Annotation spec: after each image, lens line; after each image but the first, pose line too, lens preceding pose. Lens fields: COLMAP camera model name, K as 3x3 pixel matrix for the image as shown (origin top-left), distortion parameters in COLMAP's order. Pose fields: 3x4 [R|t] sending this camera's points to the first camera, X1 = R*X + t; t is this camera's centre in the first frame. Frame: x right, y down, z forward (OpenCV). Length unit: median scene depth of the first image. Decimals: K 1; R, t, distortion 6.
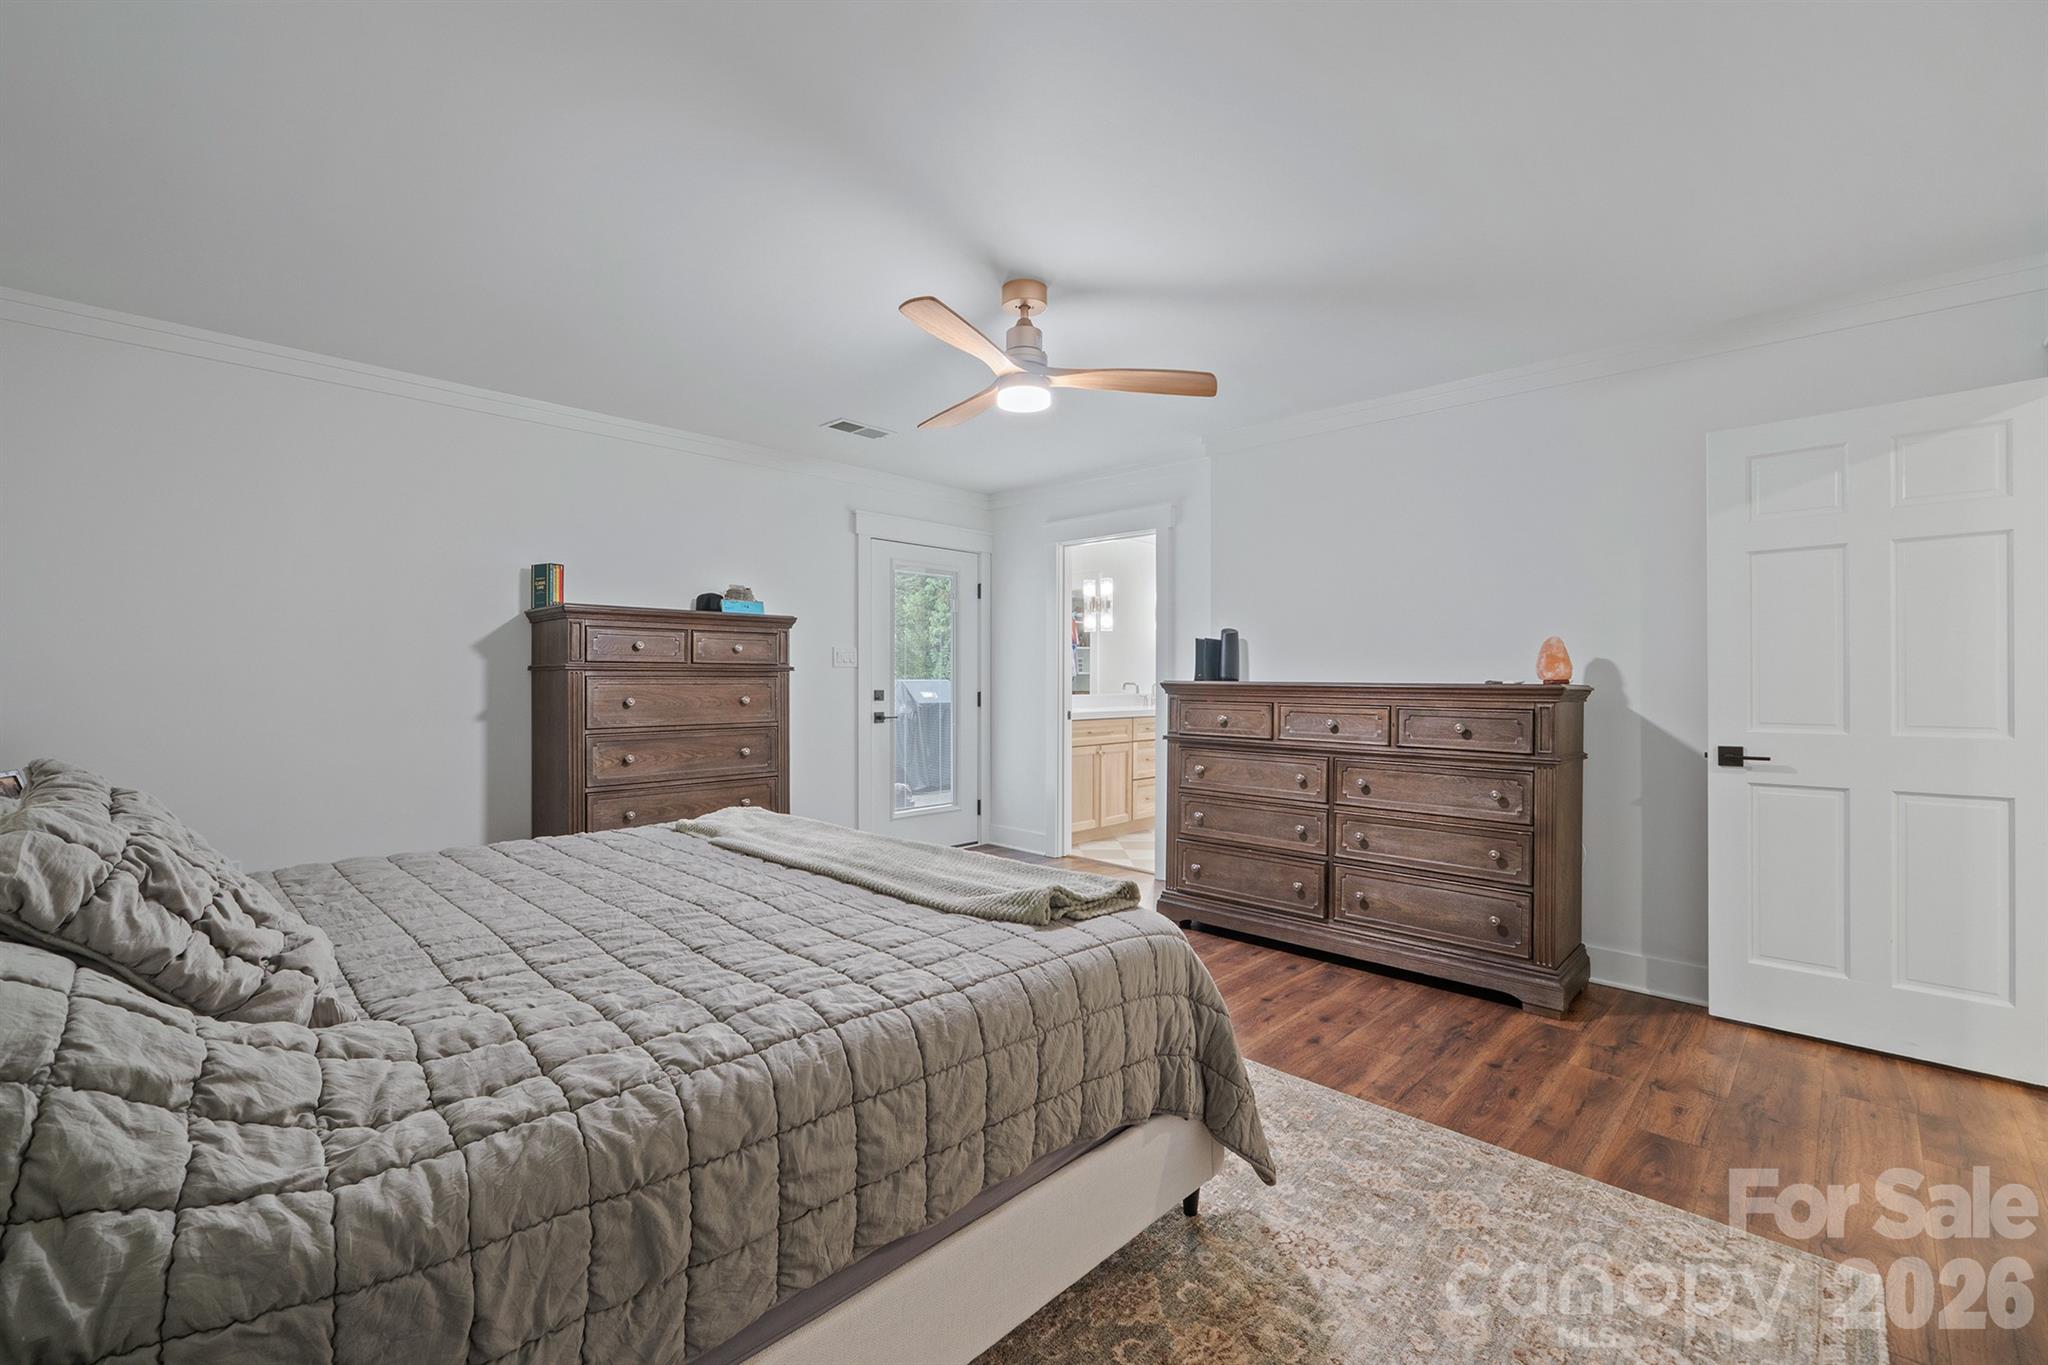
lens RADIAL K [[862.2, 0, 1025.3], [0, 862.2, 679.5], [0, 0, 1]] dist [-0.009005, 0.000178]
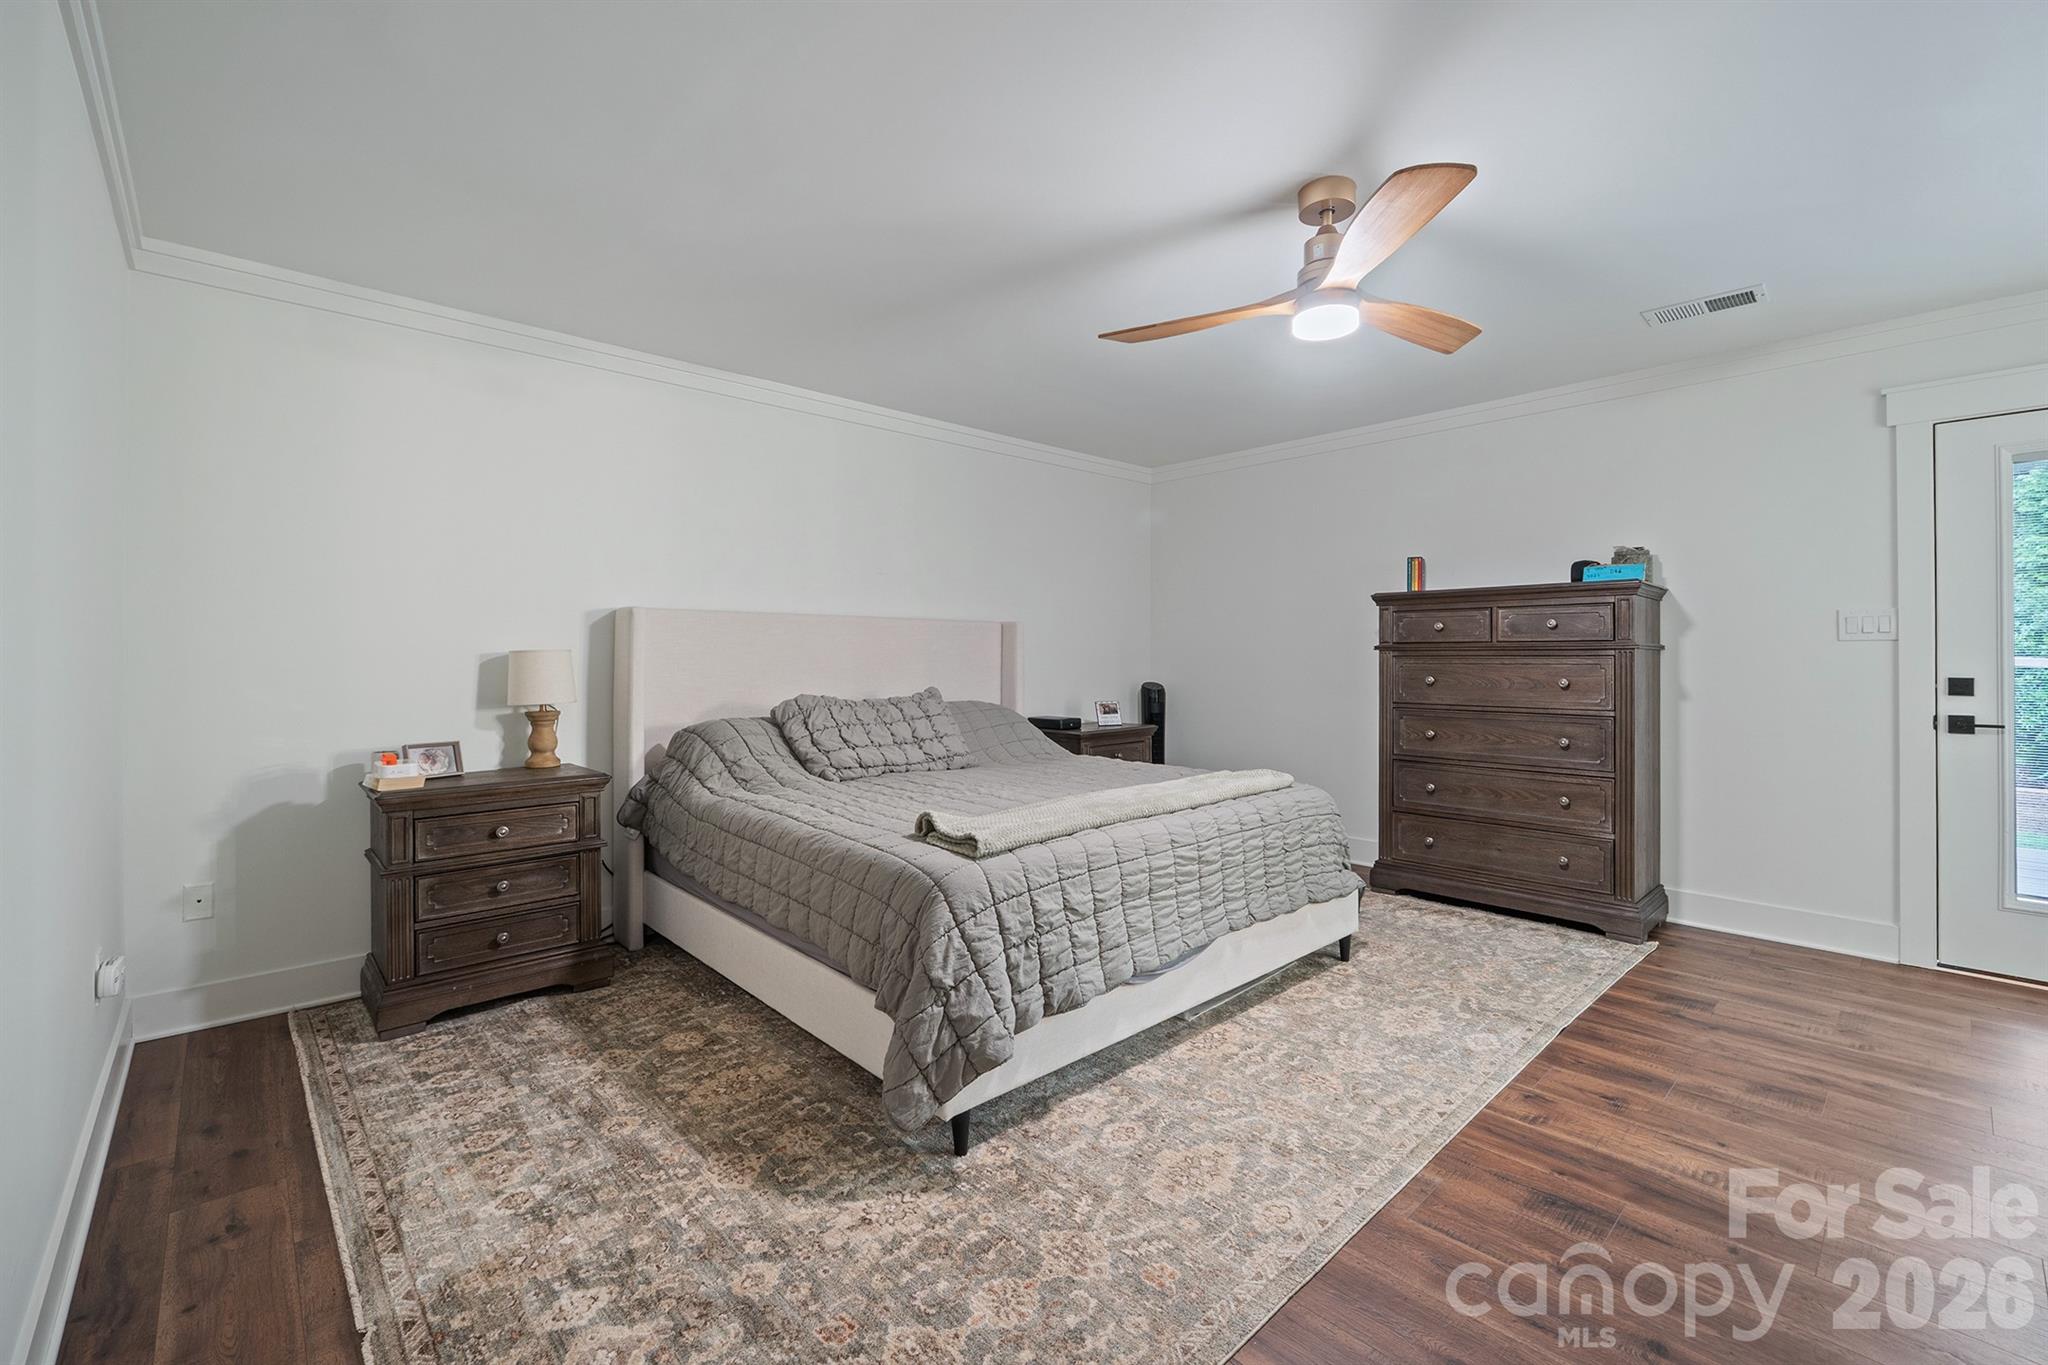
lens RADIAL K [[862.2, 0, 1025.3], [0, 862.2, 679.5], [0, 0, 1]] dist [-0.009005, 0.000178]
pose [[-0.057737, 0.021175, -0.998107, 0.564687], [-0.001368, 0.999772, 0.021289, 0.003095], [0.998331, 0.002594, -0.057695, 0.516578]]
